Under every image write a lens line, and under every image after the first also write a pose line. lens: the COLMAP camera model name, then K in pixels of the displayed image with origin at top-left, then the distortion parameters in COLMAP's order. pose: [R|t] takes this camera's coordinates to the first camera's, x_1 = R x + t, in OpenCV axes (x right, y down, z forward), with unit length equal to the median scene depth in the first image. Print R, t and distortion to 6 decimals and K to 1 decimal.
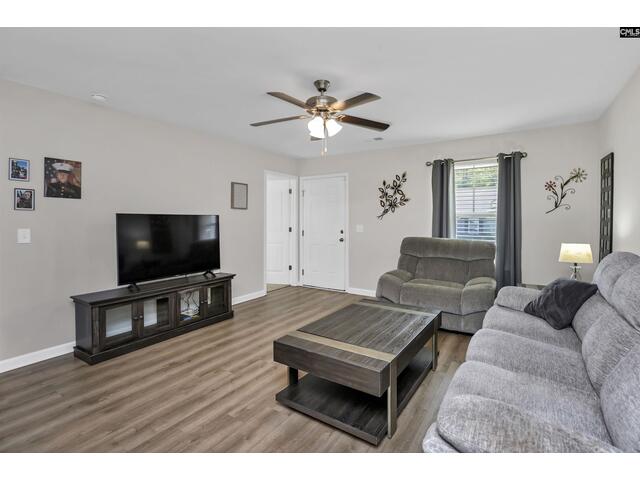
lens RADIAL K [[307.4, 0, 318.2], [0, 307.4, 236.6], [0, 0, 1]] dist [-0.004634, -0.001072]
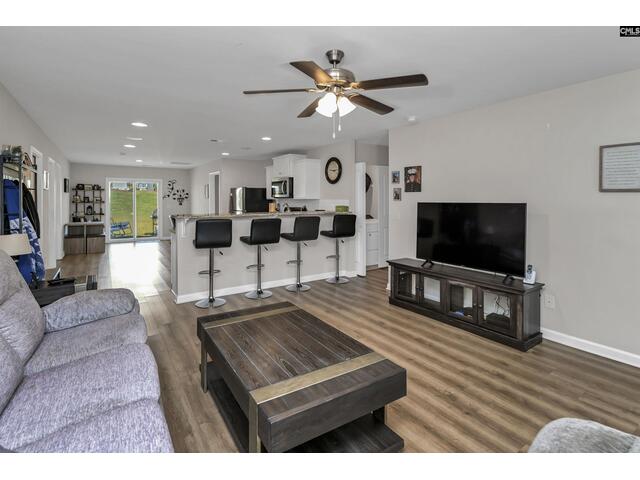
lens RADIAL K [[318.1, 0, 332.2], [0, 318.1, 209.8], [0, 0, 1]] dist [0.000310, -0.000191]
pose [[-0.357376, 0.029153, -0.933505, 0.557456], [-0.049756, 0.997499, 0.050199, -0.071494], [0.932634, 0.064387, -0.355032, 0.869417]]
